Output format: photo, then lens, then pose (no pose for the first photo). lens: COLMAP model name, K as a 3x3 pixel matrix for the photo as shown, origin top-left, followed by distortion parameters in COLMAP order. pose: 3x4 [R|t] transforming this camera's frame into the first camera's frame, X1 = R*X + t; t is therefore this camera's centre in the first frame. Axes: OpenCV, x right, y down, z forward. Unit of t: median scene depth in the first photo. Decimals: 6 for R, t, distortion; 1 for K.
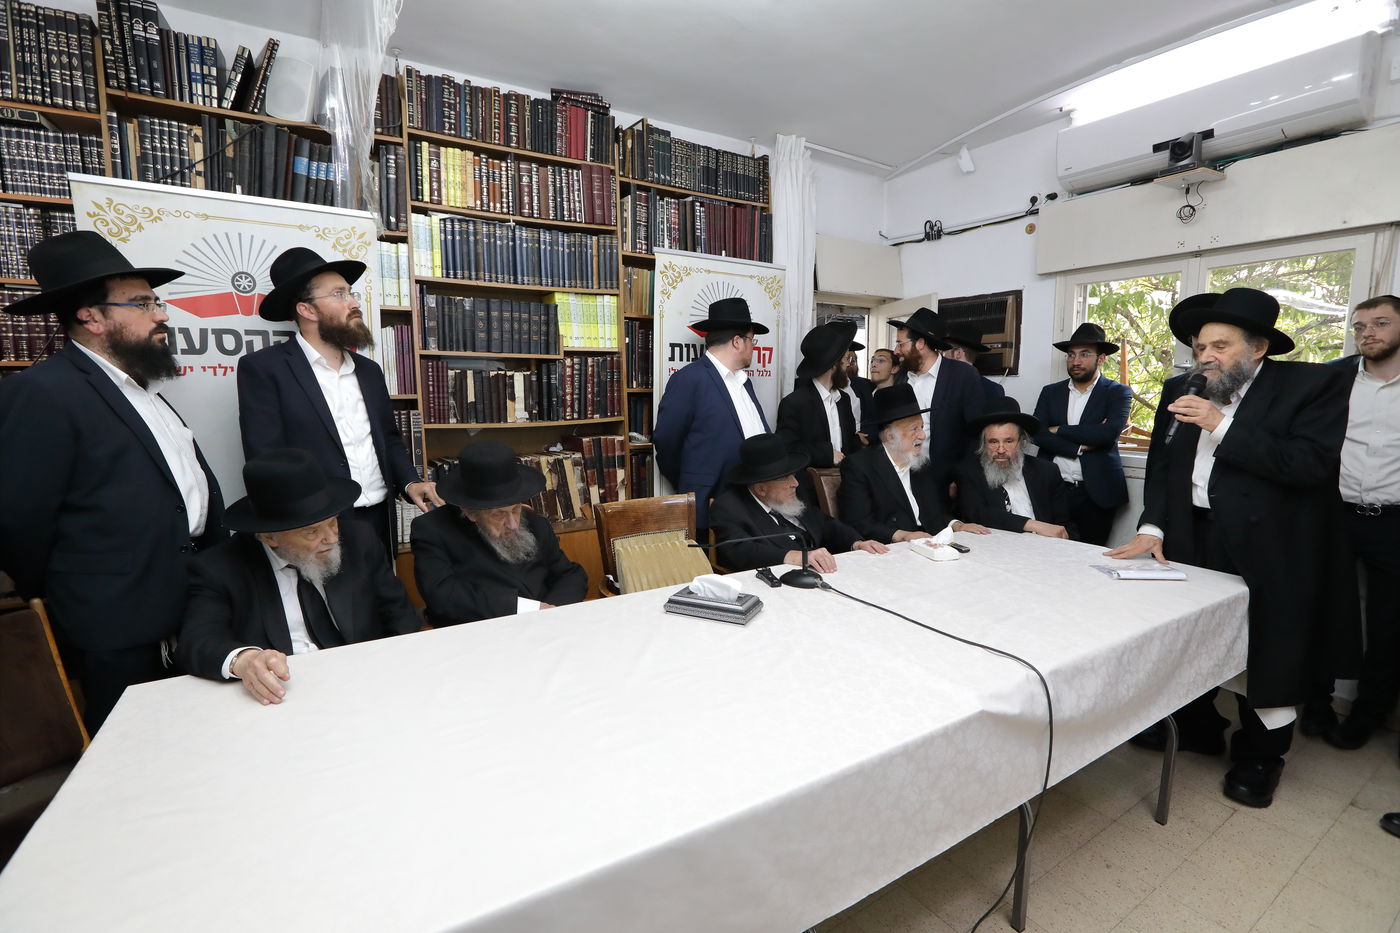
lens RADIAL K [[633.6, 0, 696.8], [0, 633.6, 470.6], [0, 0, 1]] dist [-0.041366, 0.013254]
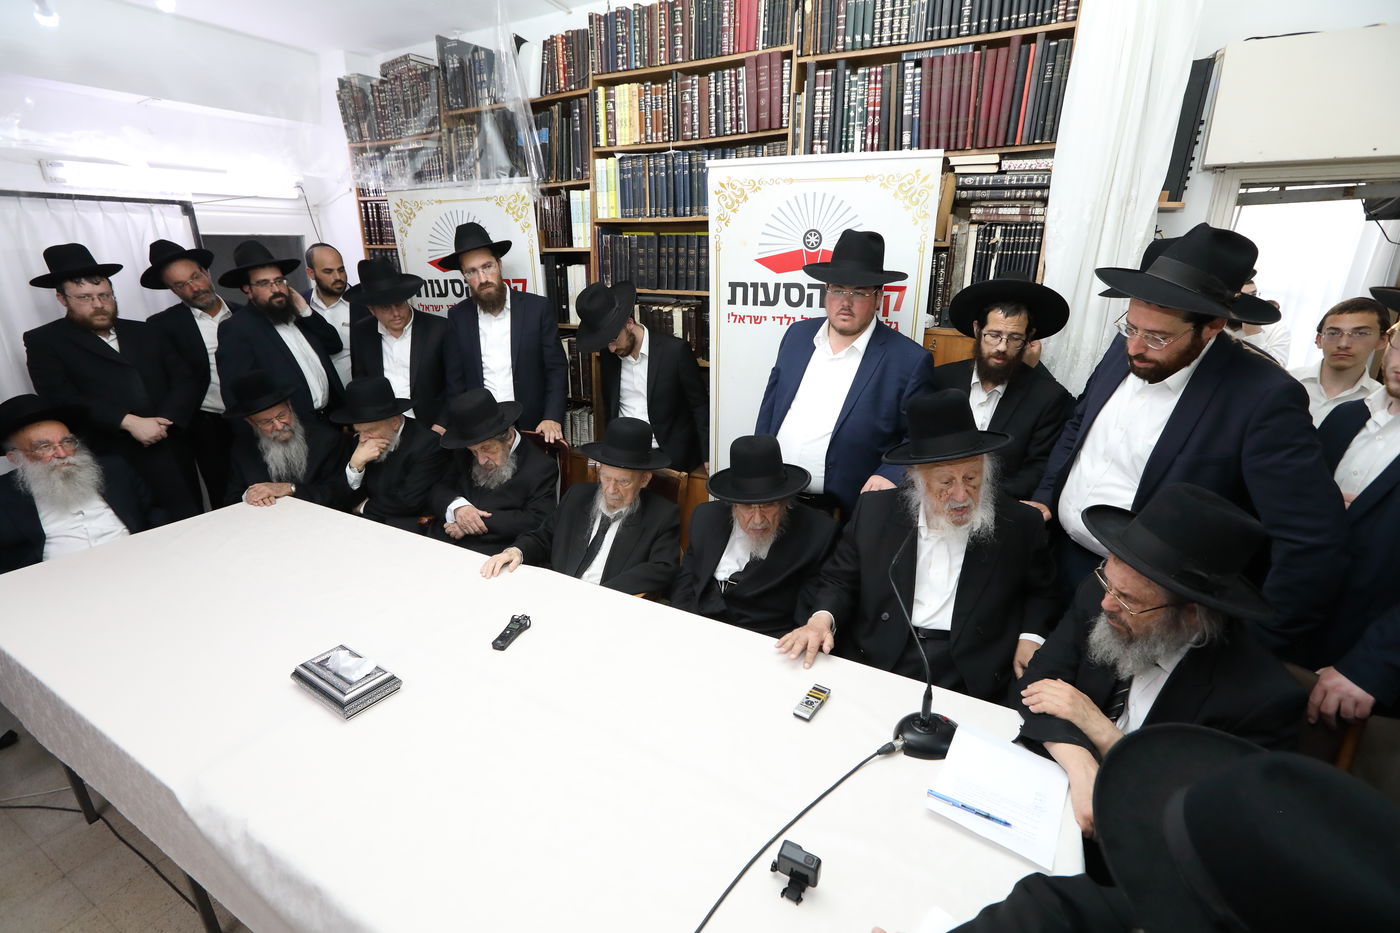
lens RADIAL K [[633.6, 0, 701.3], [0, 633.6, 469.8], [0, 0, 1]] dist [-0.041366, 0.013254]
pose [[0.515104, 0.279546, -0.810260, 0.624144], [-0.111521, 0.959143, 0.260015, -0.177804], [0.849842, -0.043574, 0.525233, 0.503576]]
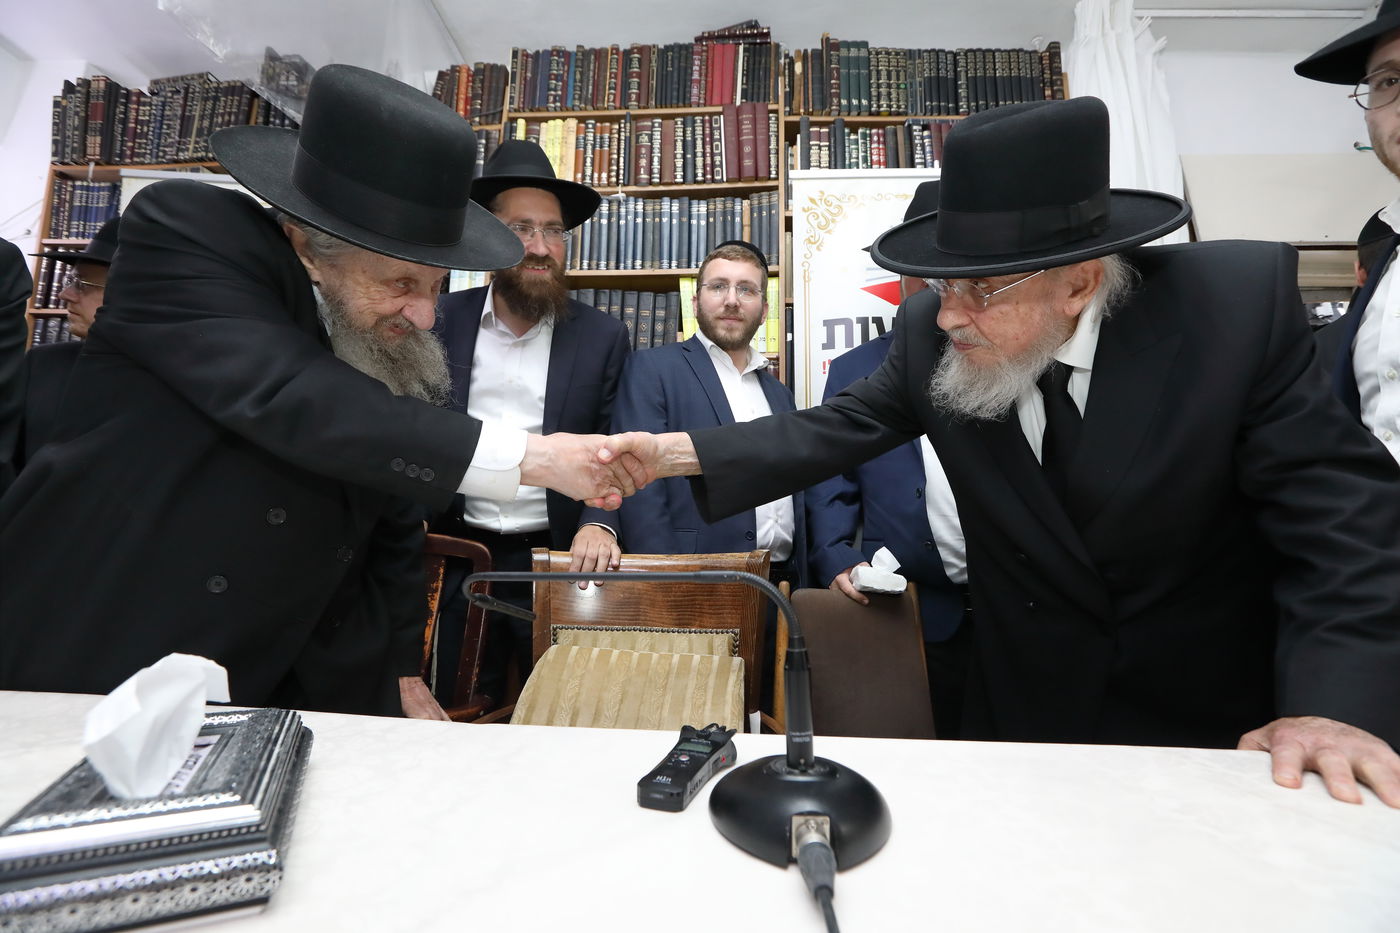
lens RADIAL K [[633.6, 0, 698.4], [0, 633.6, 465.0], [0, 0, 1]] dist [-0.041366, 0.013254]
pose [[0.814555, -0.056126, -0.577365, 0.185995], [-0.096292, 0.968417, -0.229991, 0.075770], [0.572038, 0.242936, 0.783425, 0.536699]]
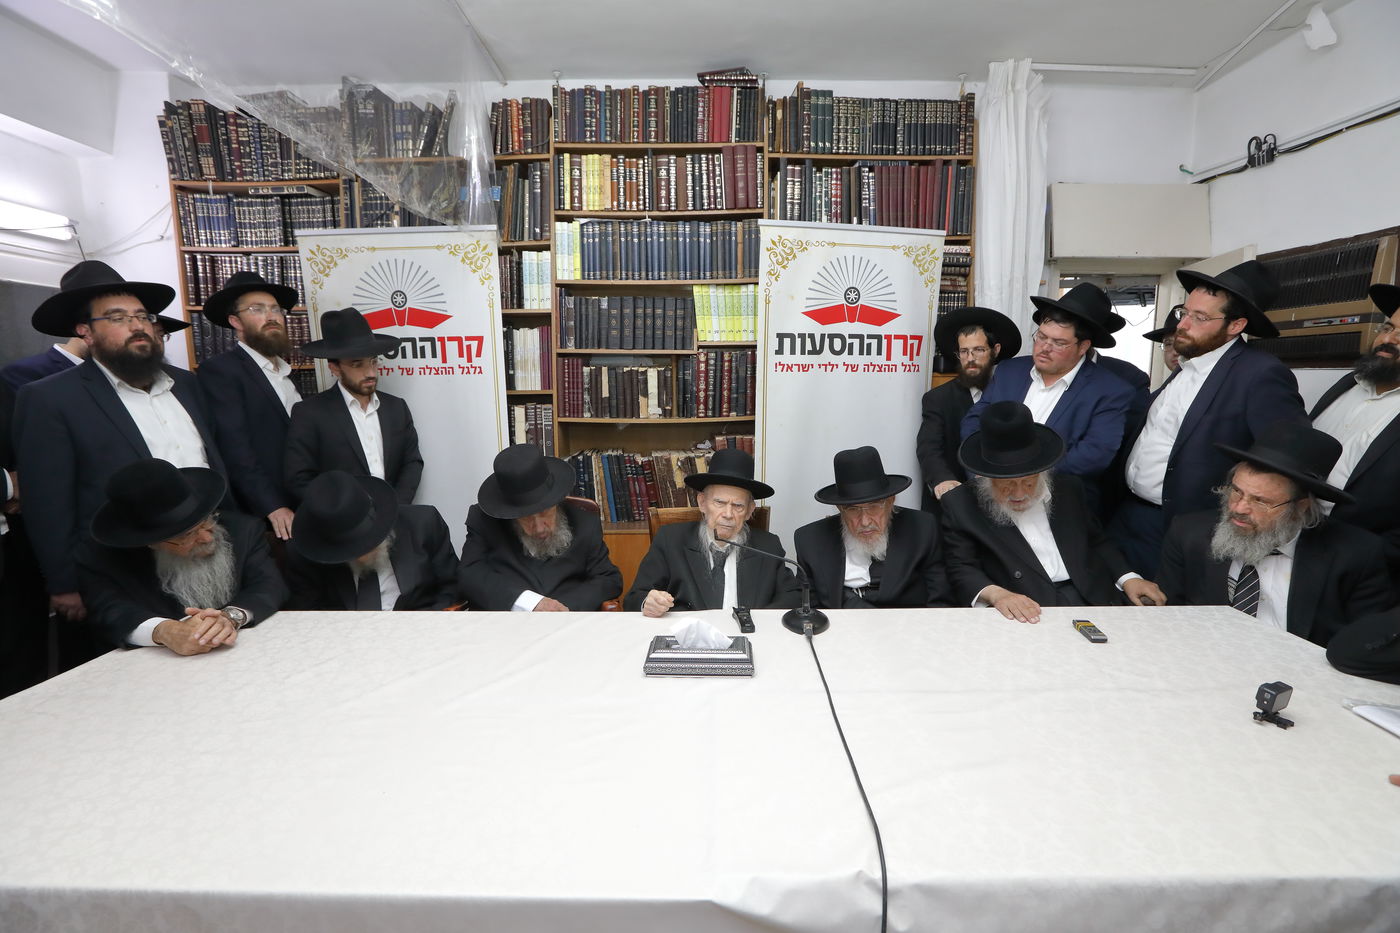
lens RADIAL K [[633.6, 0, 700.1], [0, 633.6, 466.1], [0, 0, 1]] dist [-0.041366, 0.013254]
pose [[0.857282, 0.070453, -0.510005, 0.309548], [-0.065058, 0.997476, 0.028434, -0.035070], [0.510721, 0.008804, 0.859702, 0.179286]]
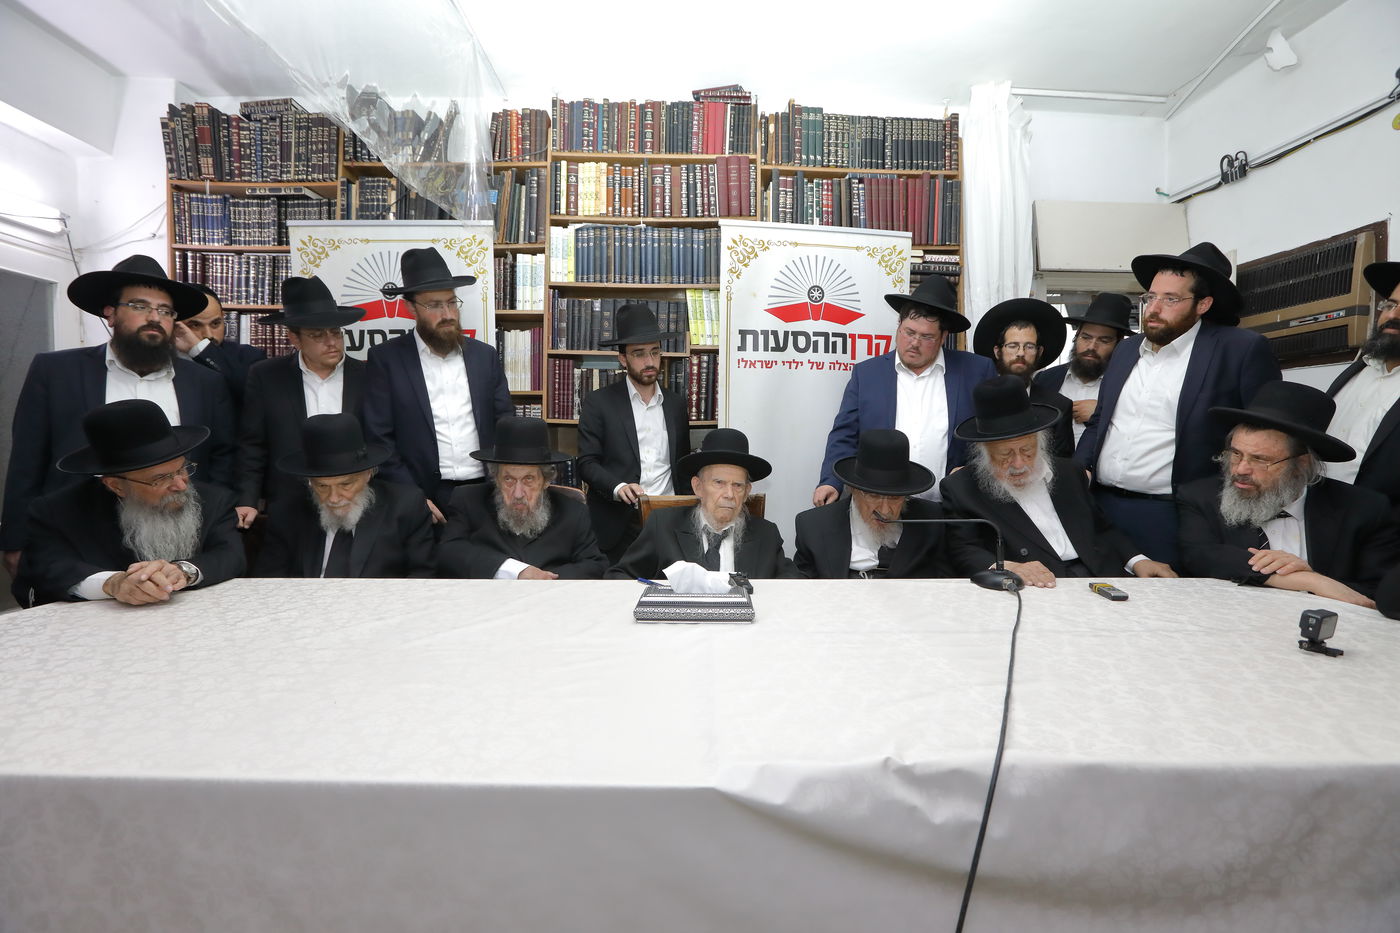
lens RADIAL K [[633.6, 0, 699.7], [0, 633.6, 464.5], [0, 0, 1]] dist [-0.041366, 0.013254]
pose [[0.866685, 0.025882, -0.498183, 0.295643], [-0.072757, 0.994533, -0.074907, 0.058694], [0.493521, 0.101167, 0.863830, 0.201963]]
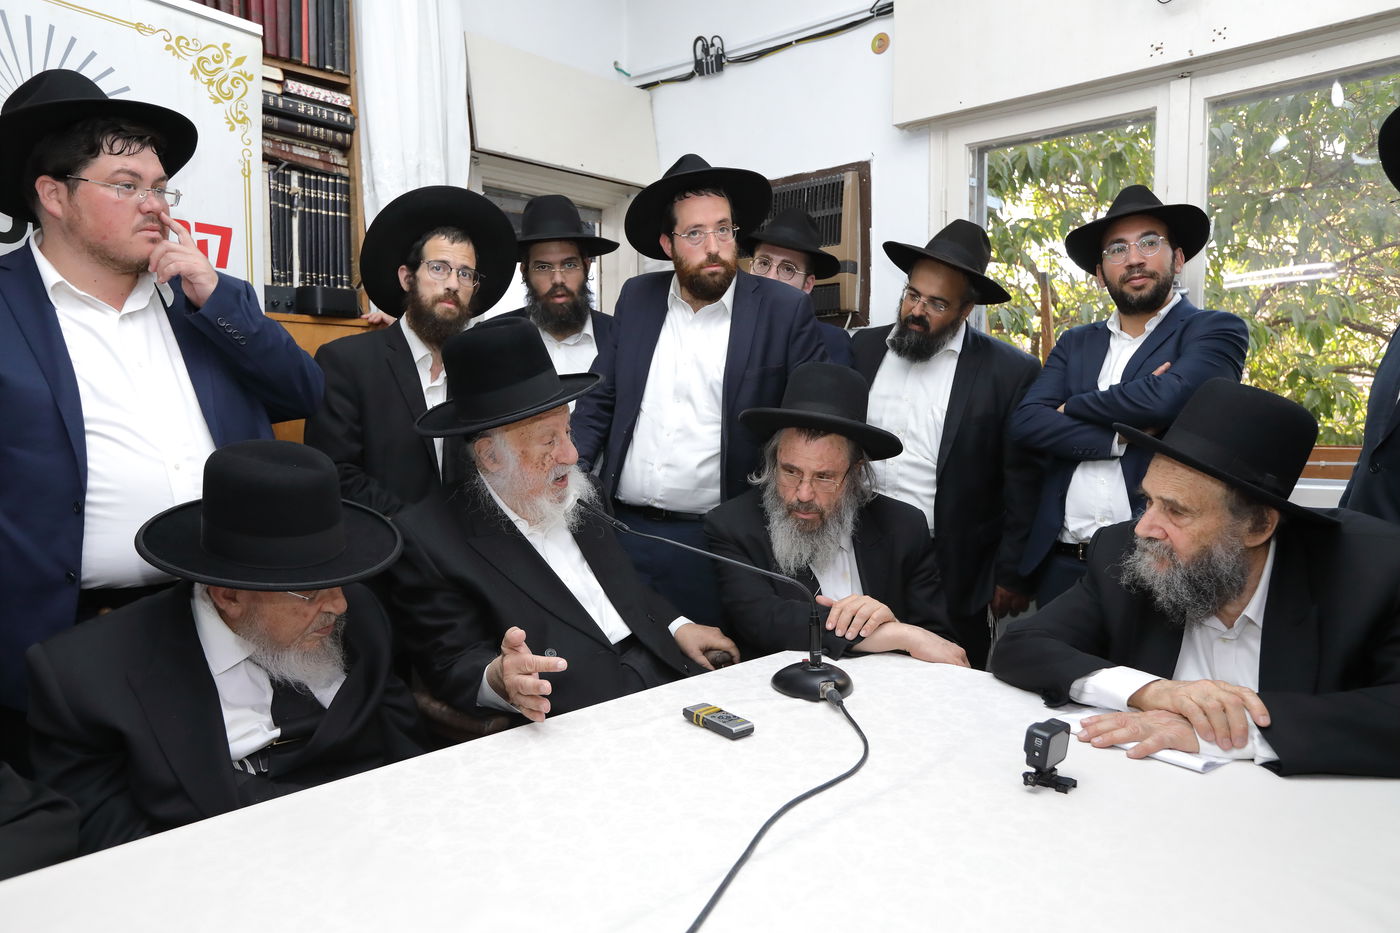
lens RADIAL K [[954.5, 0, 706.2], [0, 954.5, 457.0], [0, 0, 1]] dist [0.001486, 0.017796]
pose [[0.958877, -0.014959, 0.283429, 0.203402], [0.036904, 0.996704, -0.072247, 0.008384], [-0.281414, 0.079736, 0.956268, 0.376511]]
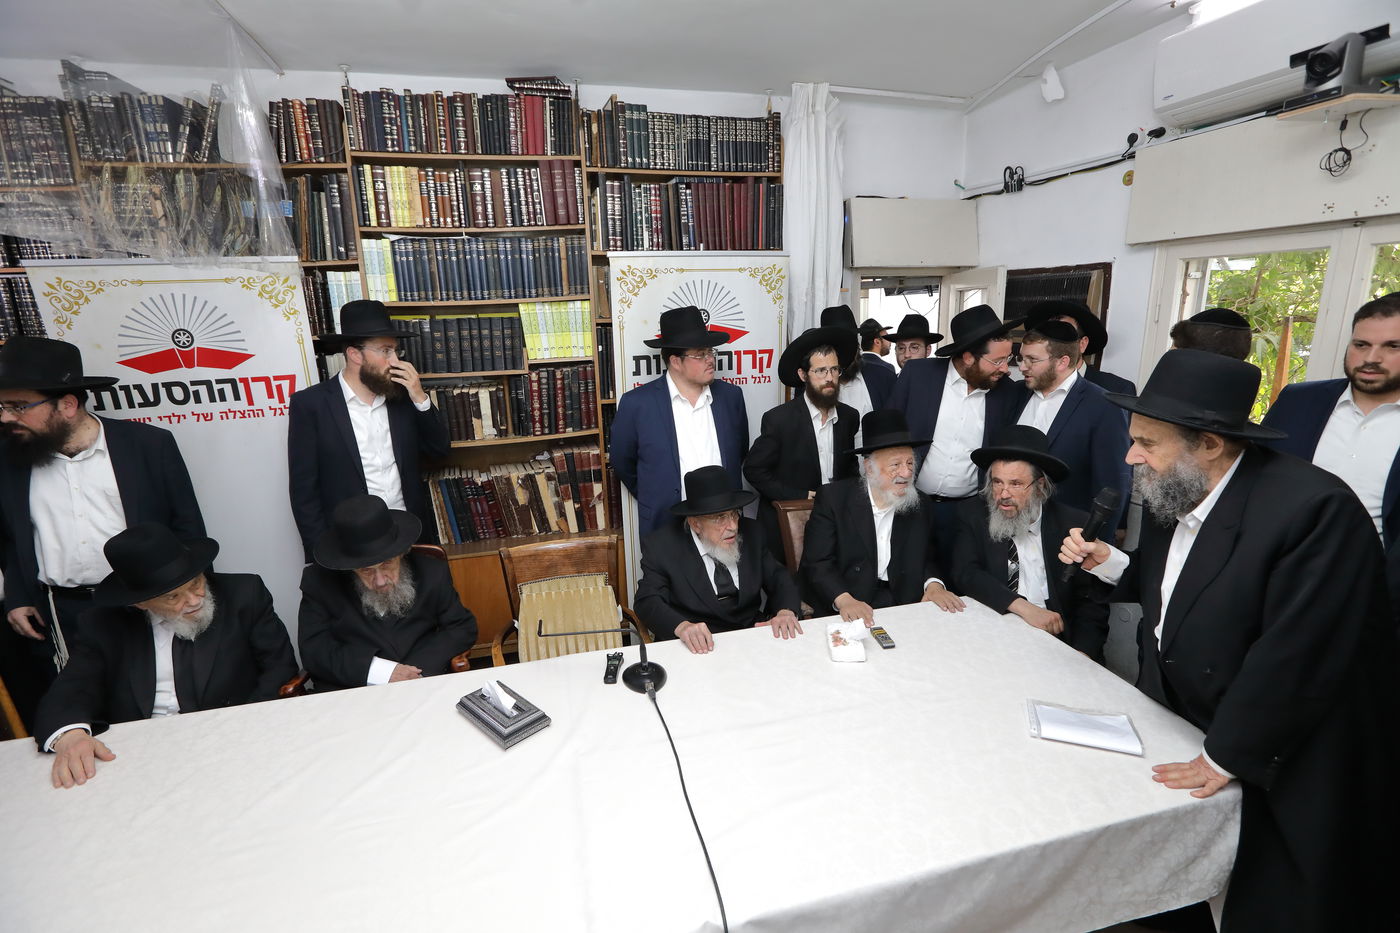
lens RADIAL K [[633.6, 0, 695.5], [0, 633.6, 471.7], [0, 0, 1]] dist [-0.041366, 0.013254]
pose [[0.958042, 0.045752, -0.282952, 0.325712], [-0.011590, 0.992554, 0.121249, -0.153650], [0.286393, -0.112882, 0.951439, 0.142324]]
